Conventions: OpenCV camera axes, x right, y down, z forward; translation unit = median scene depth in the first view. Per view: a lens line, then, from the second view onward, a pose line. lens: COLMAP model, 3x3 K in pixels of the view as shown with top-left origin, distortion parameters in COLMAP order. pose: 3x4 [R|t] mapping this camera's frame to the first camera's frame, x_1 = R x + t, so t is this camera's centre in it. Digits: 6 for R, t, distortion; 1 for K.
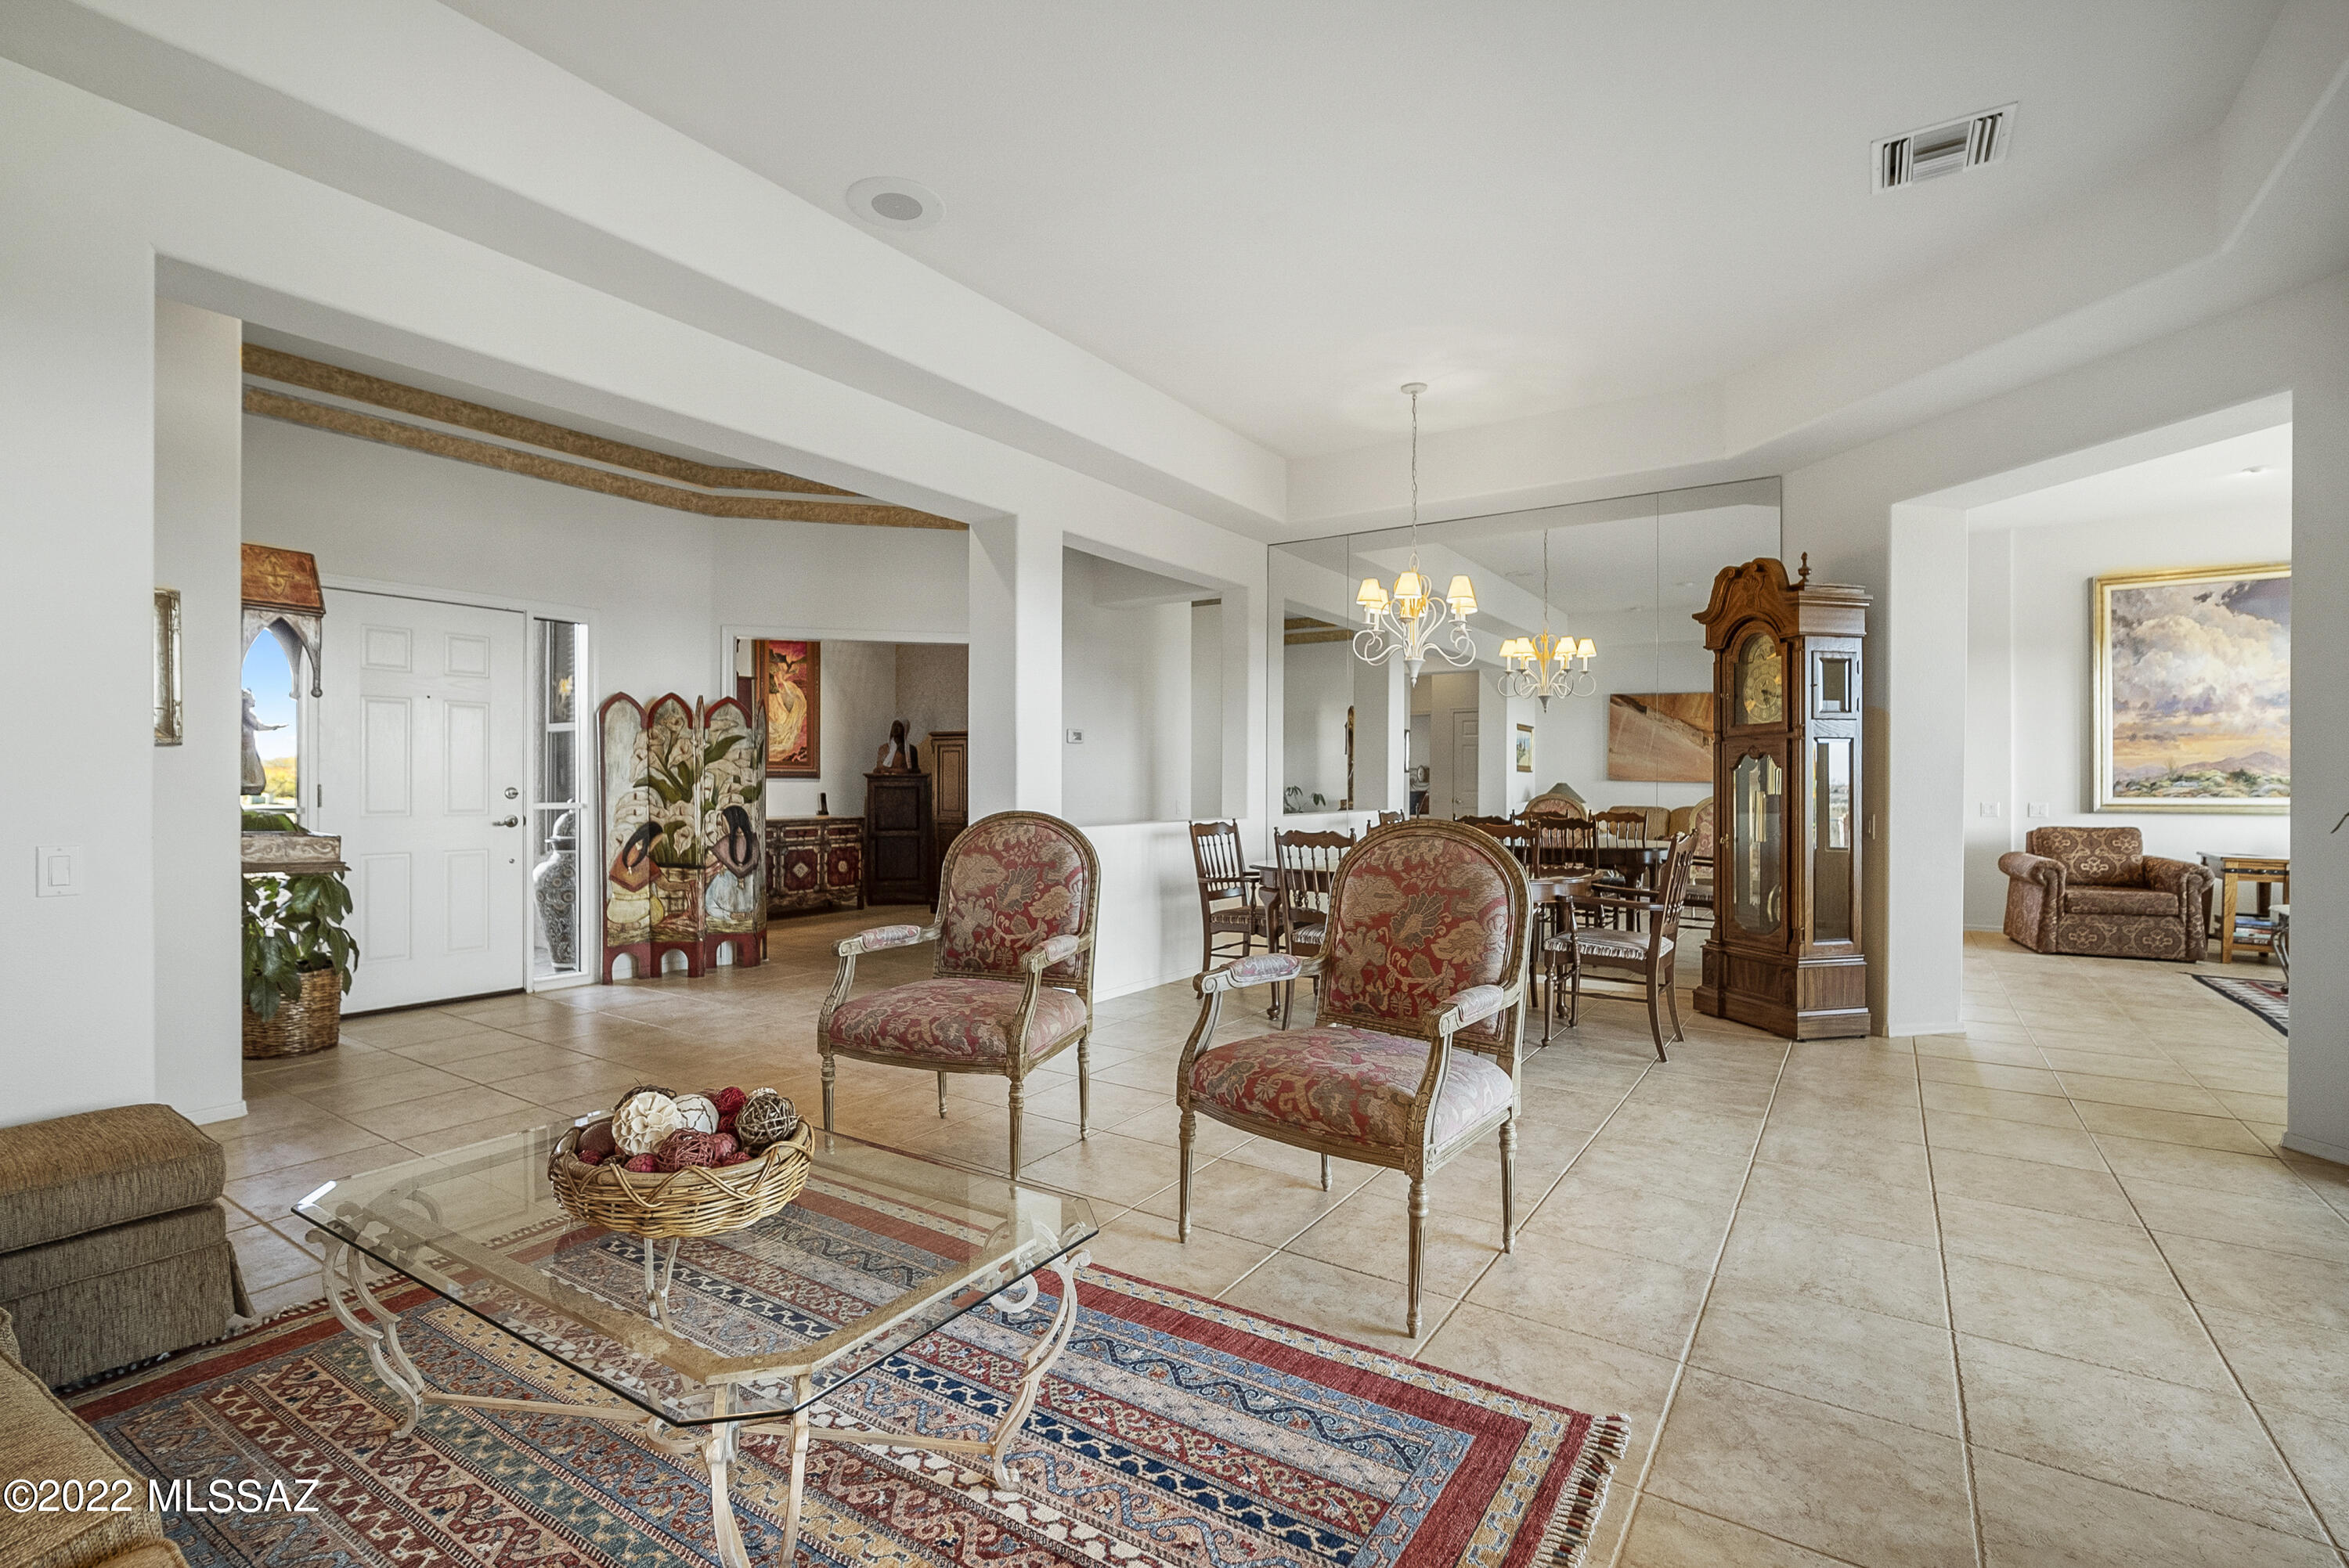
lens RADIAL K [[1089.7, 0, 1176.2], [0, 1089.7, 785.1], [0, 0, 1]] dist [-0.011004, 0.001236]
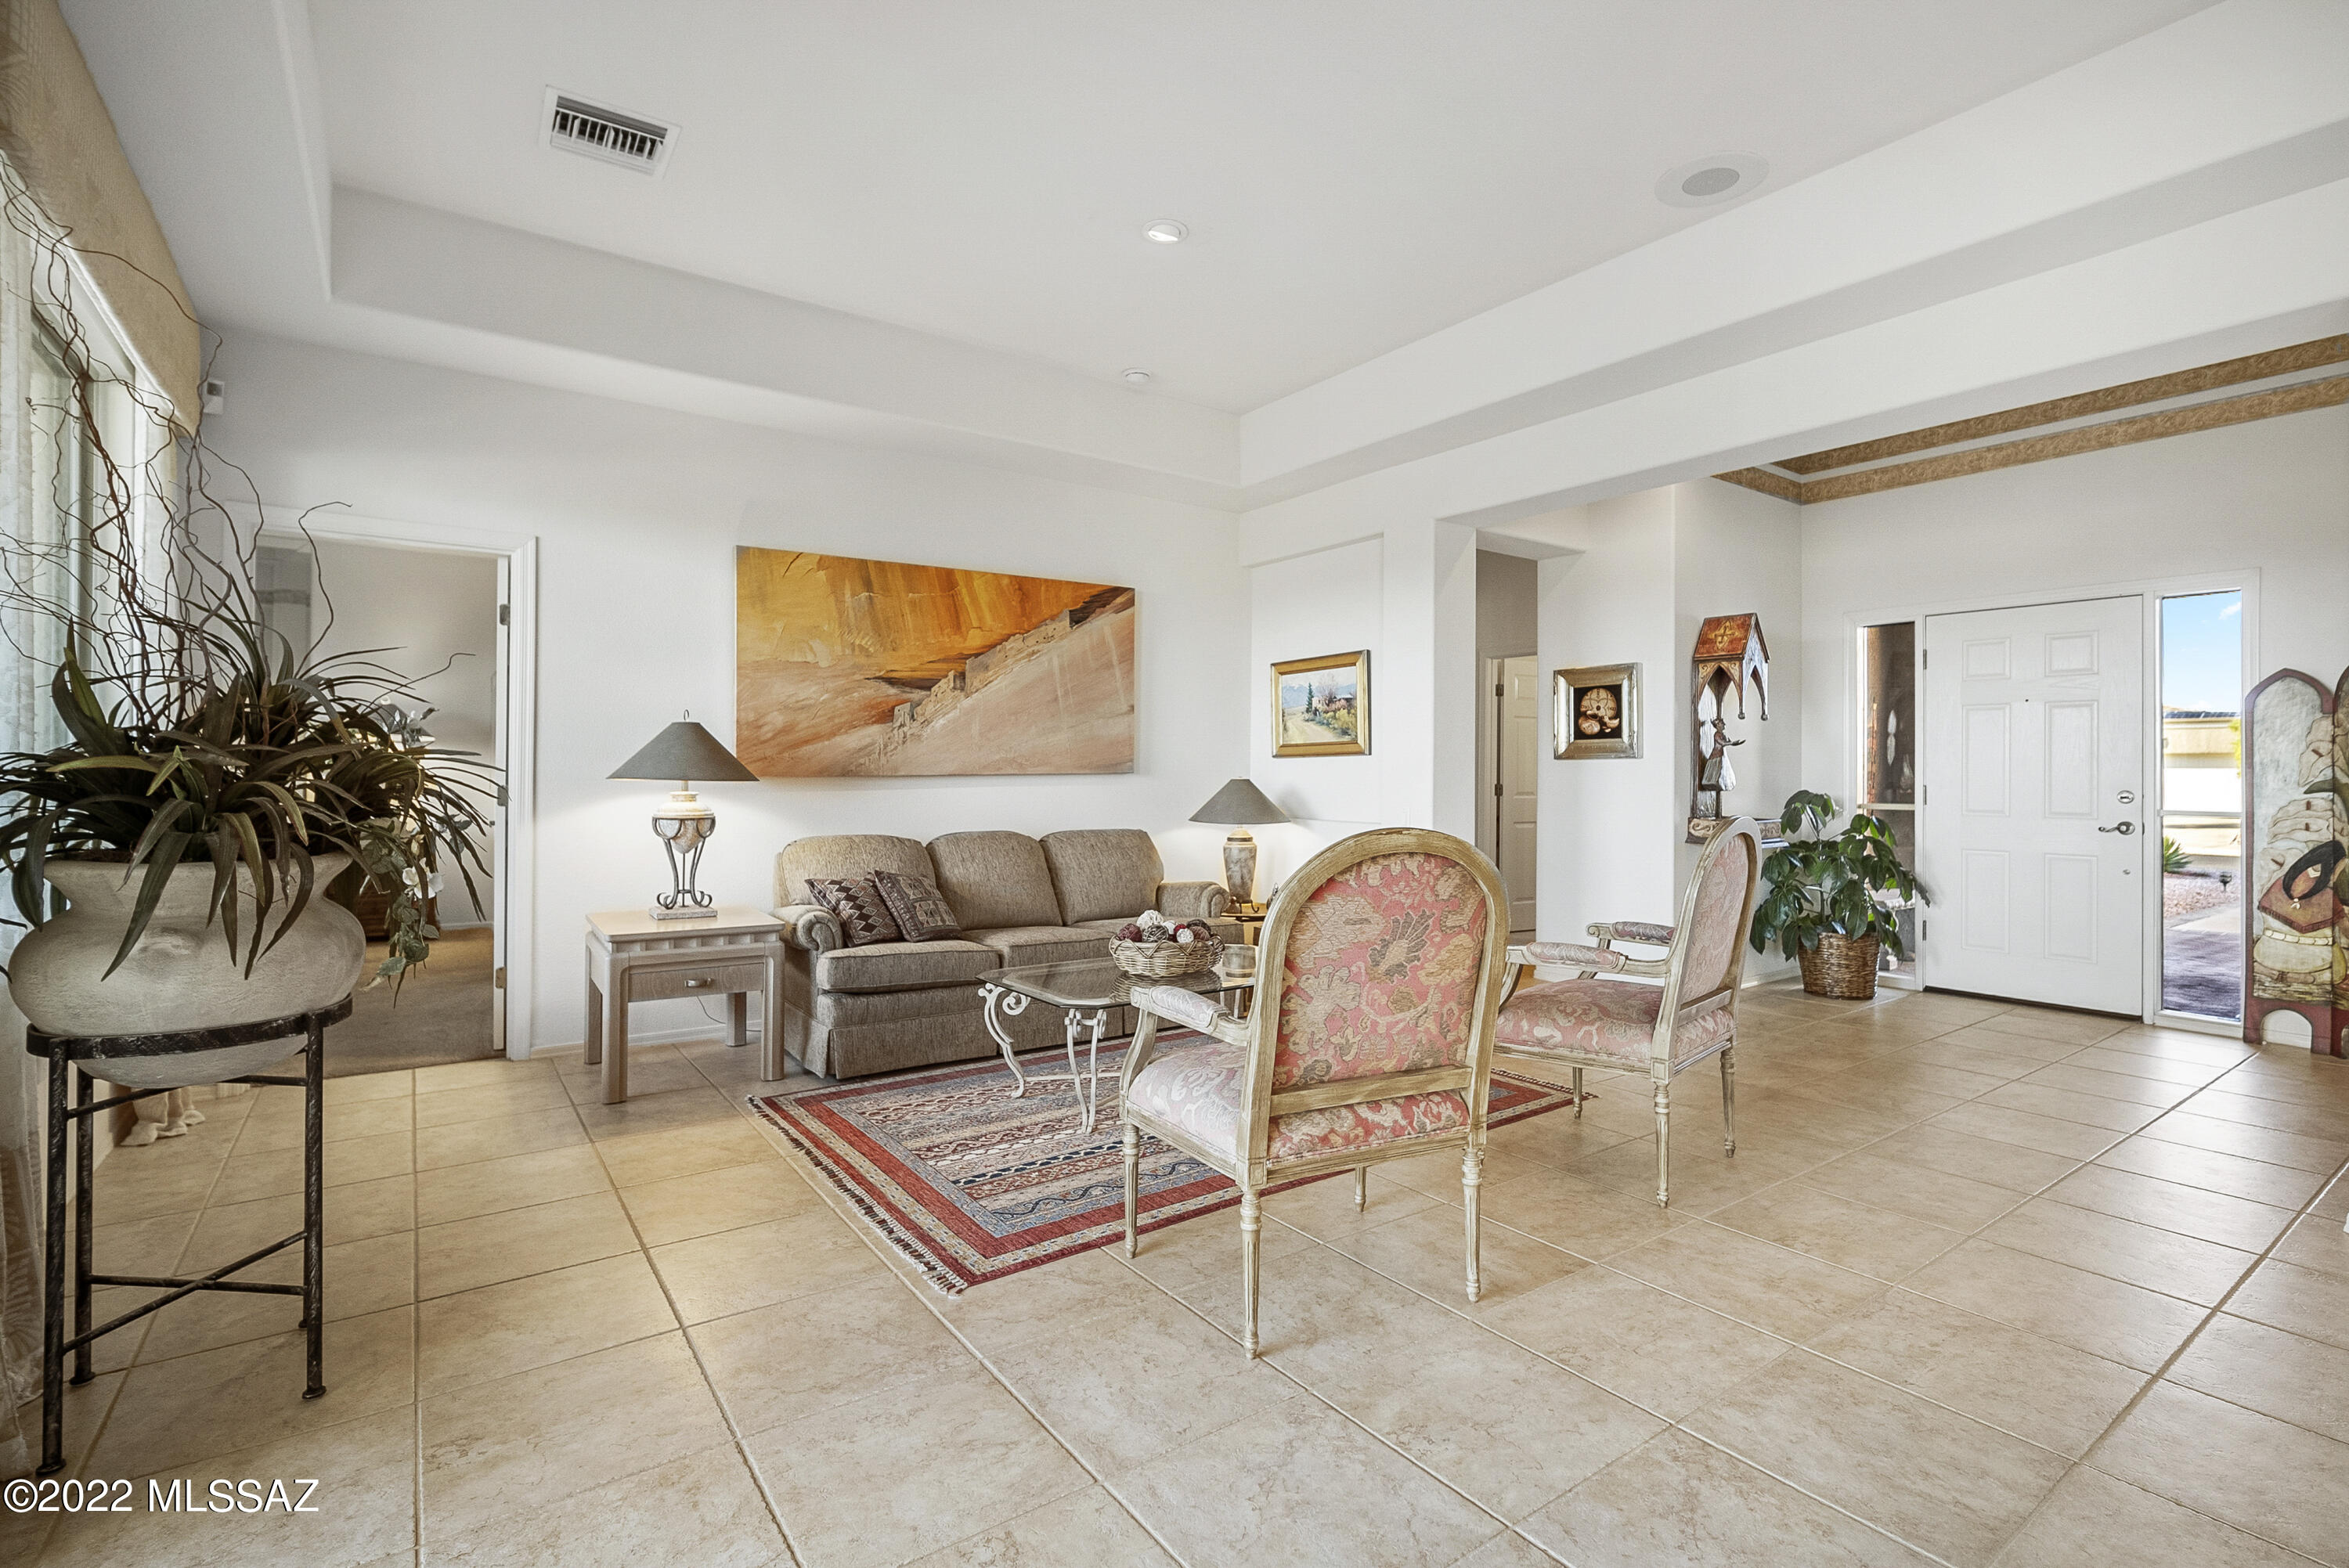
lens RADIAL K [[1089.7, 0, 1172.6], [0, 1089.7, 765.7], [0, 0, 1]] dist [-0.011004, 0.001236]
pose [[-0.374954, -0.011023, -0.926978, 1.097355], [-0.011022, 0.999912, -0.007432, -0.006342], [0.926978, 0.007431, -0.375042, 1.262614]]
